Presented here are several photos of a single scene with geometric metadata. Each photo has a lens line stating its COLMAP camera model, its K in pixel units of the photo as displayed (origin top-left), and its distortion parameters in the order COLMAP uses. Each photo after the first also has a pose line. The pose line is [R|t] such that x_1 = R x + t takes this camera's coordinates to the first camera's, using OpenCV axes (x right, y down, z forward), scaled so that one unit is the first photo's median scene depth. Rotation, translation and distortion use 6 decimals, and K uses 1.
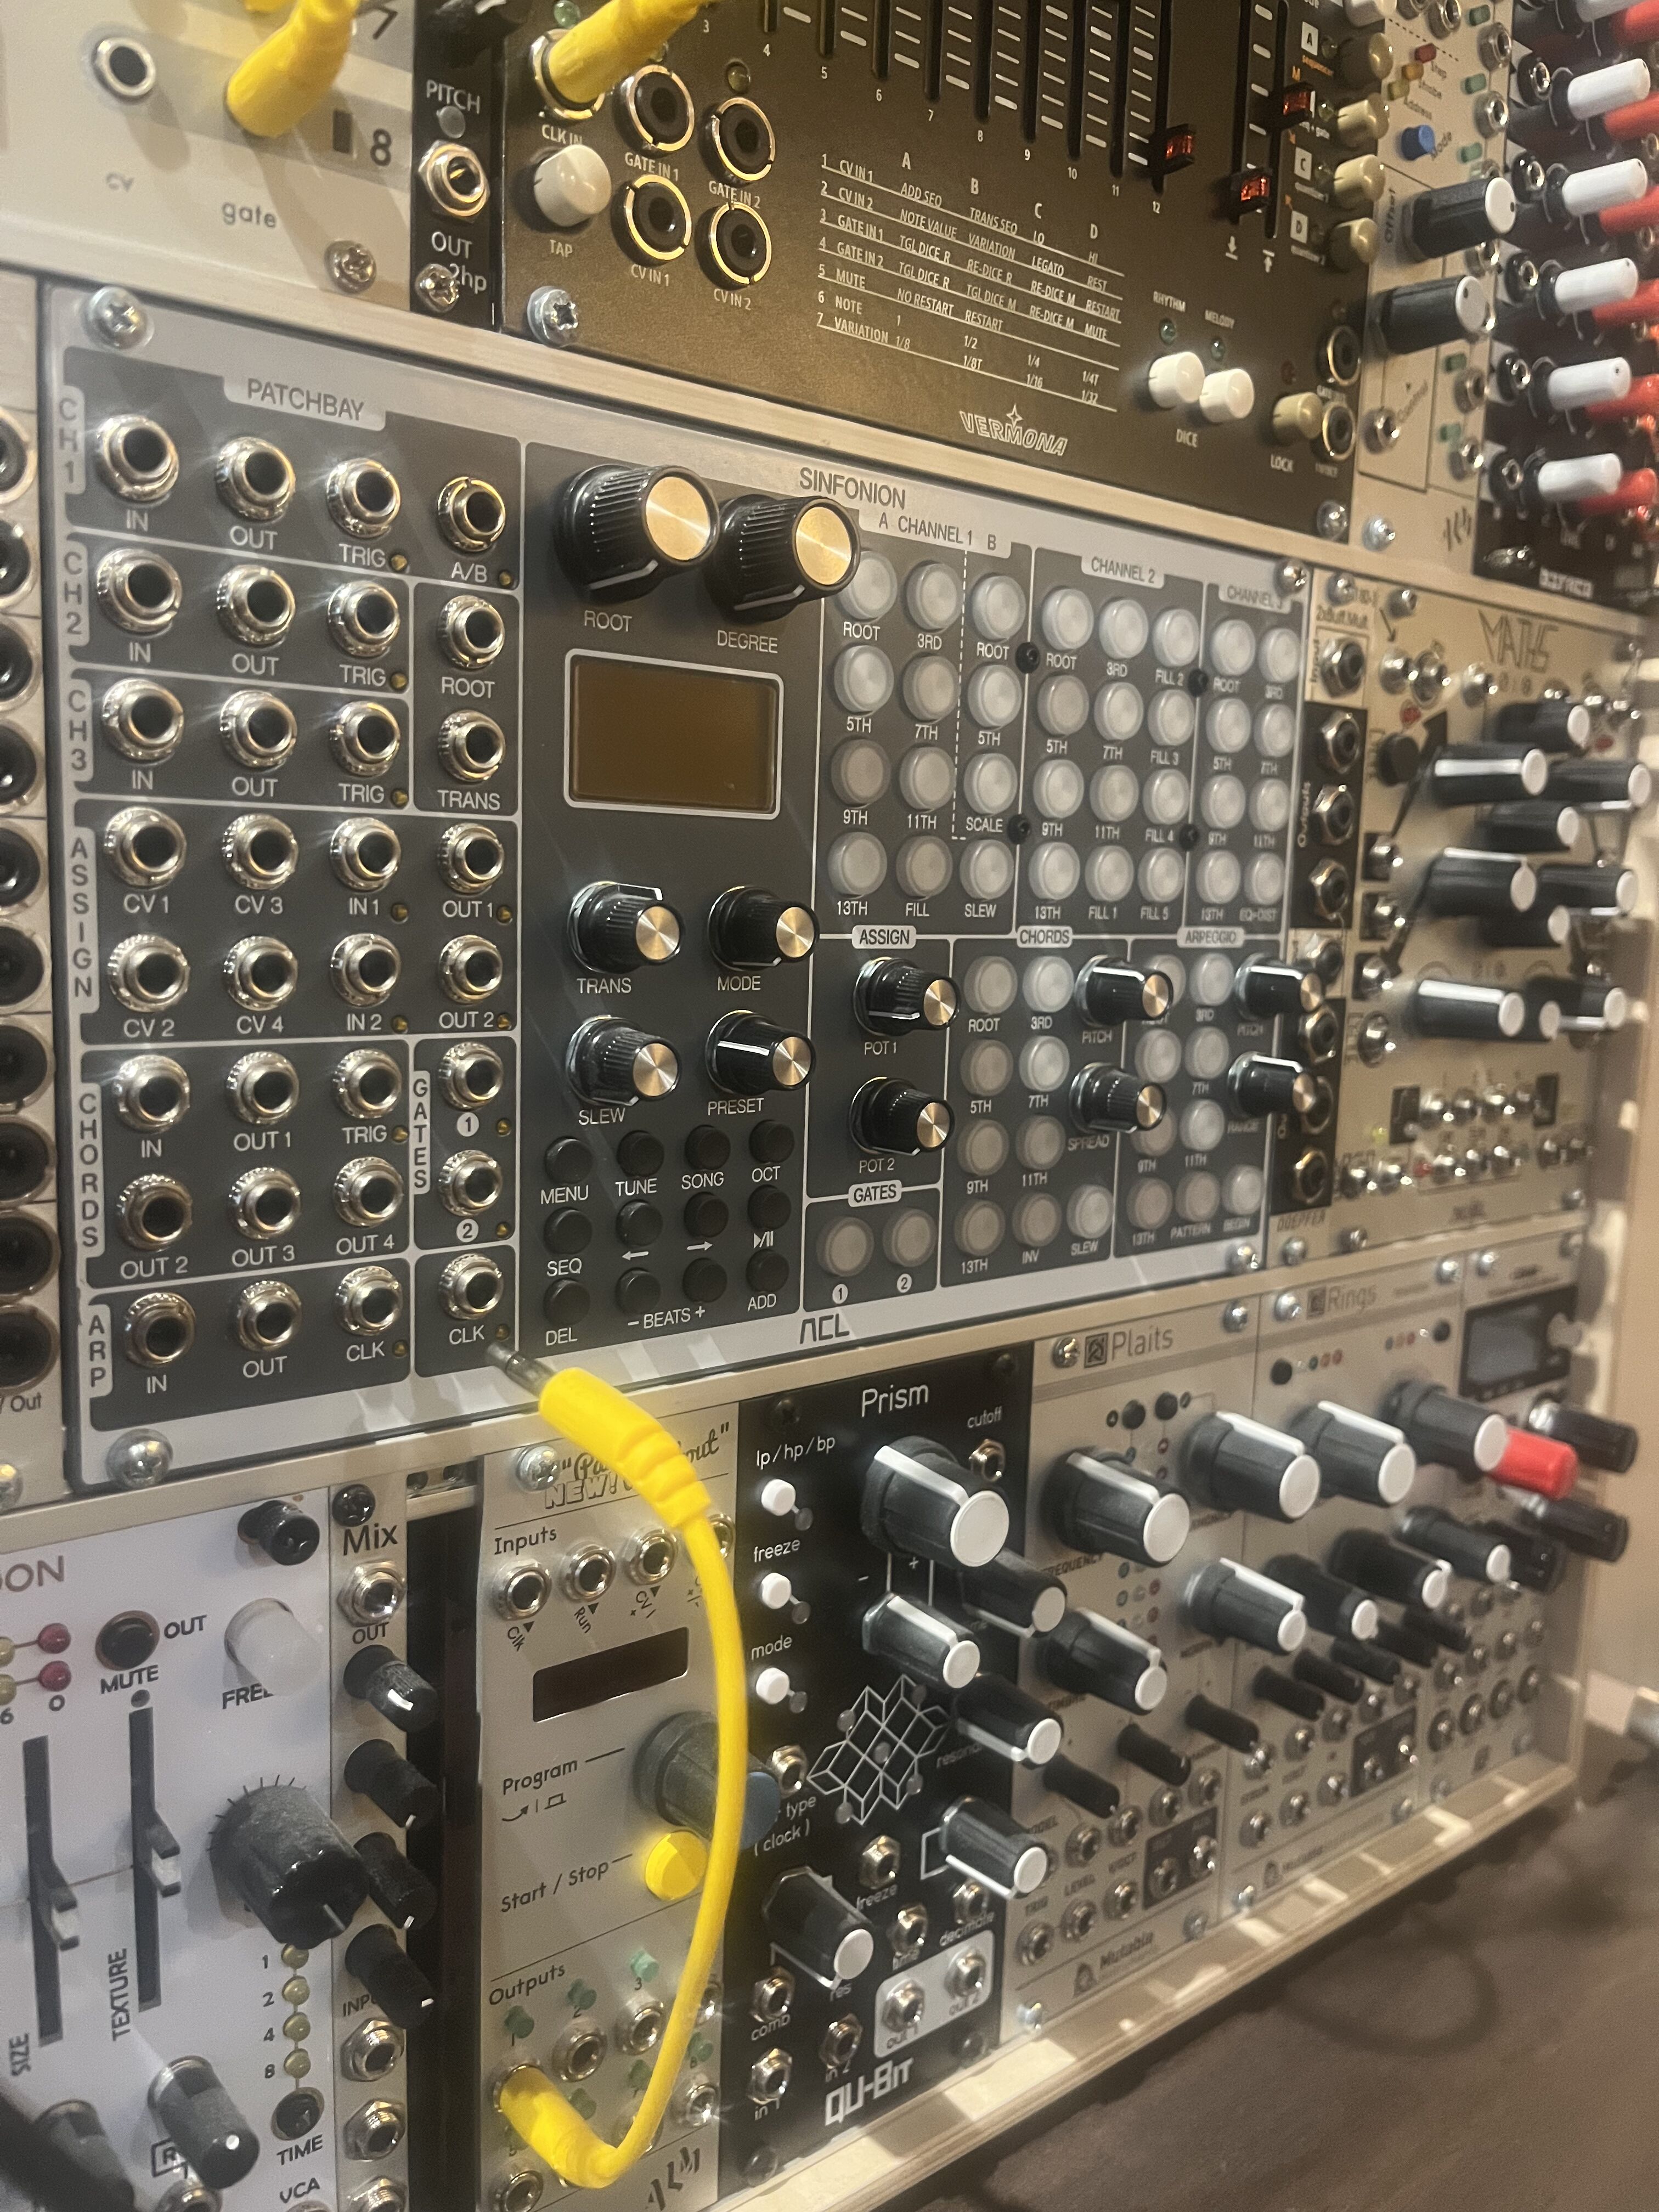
lens RADIAL K [[1663.7, 0, 829.5], [0, 1663.7, 1106.0], [0, 0, 1]] dist [0.032805, -0.076963]
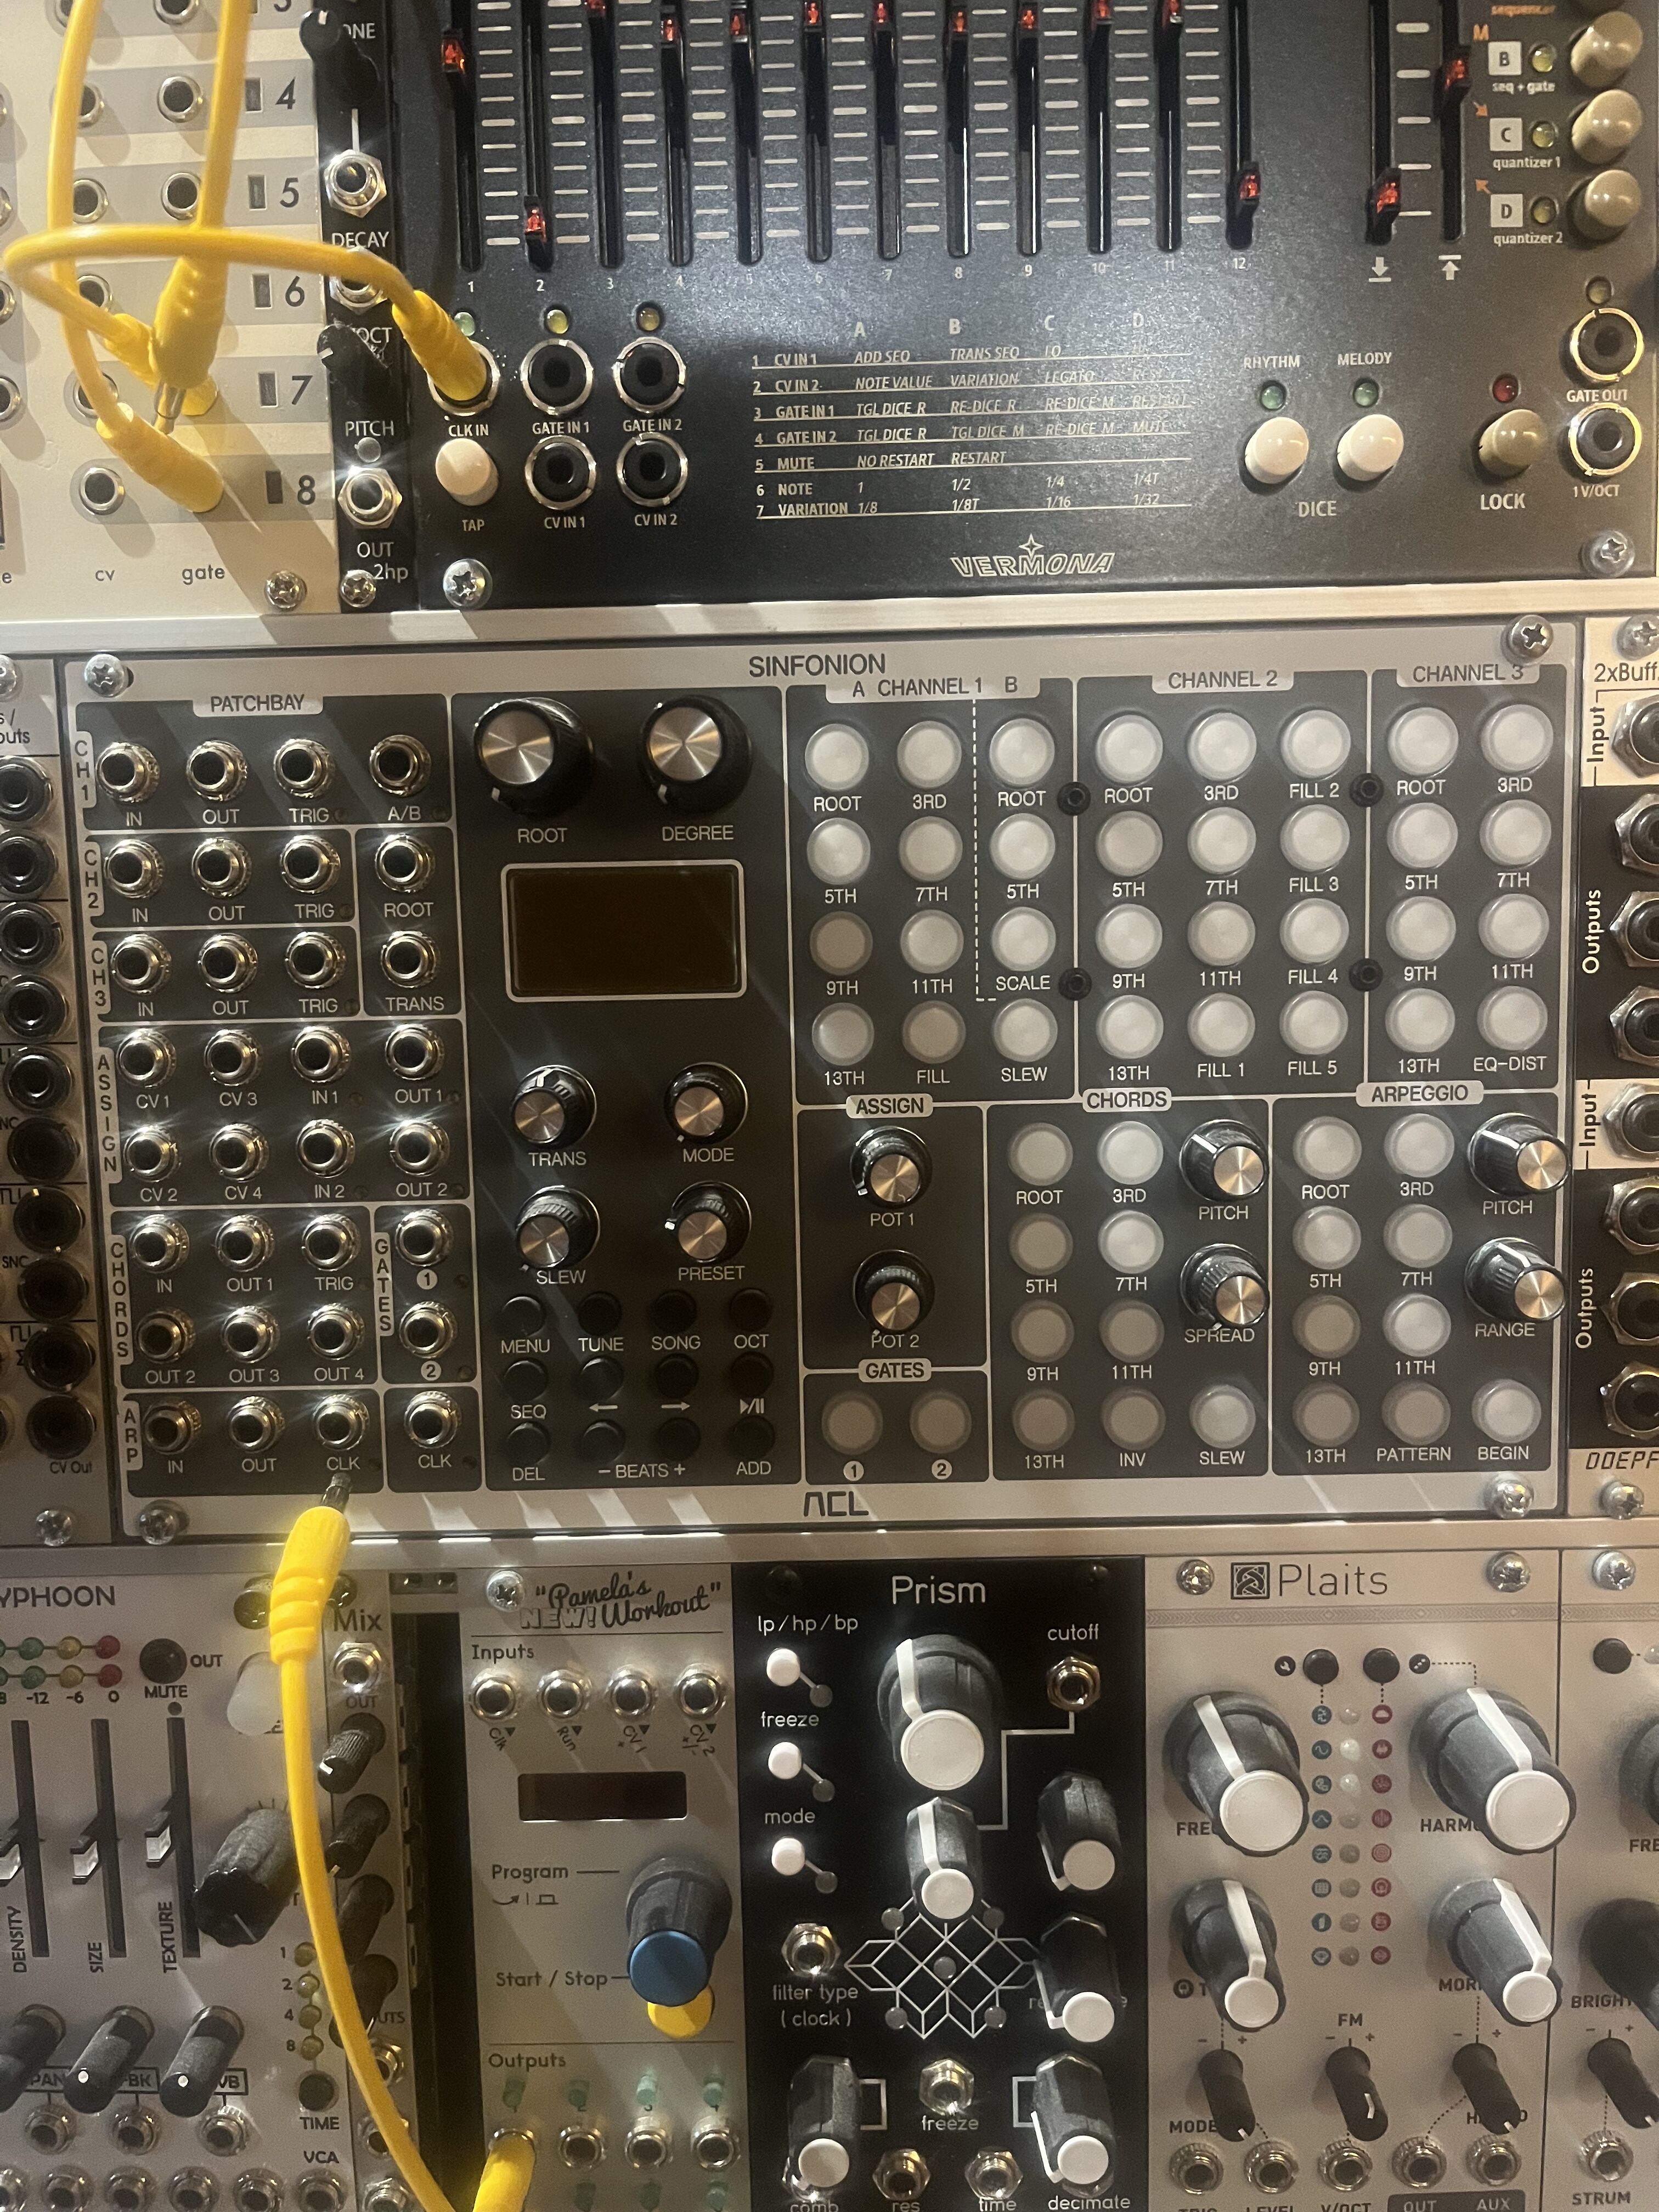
lens RADIAL K [[1663.7, 0, 829.5], [0, 1663.7, 1106.0], [0, 0, 1]] dist [0.032805, -0.076963]
pose [[0.777561, 0.010391, -0.628721, 0.623386], [-0.037315, 0.998864, -0.029641, -0.072988], [0.627699, 0.046508, 0.777066, 0.229243]]
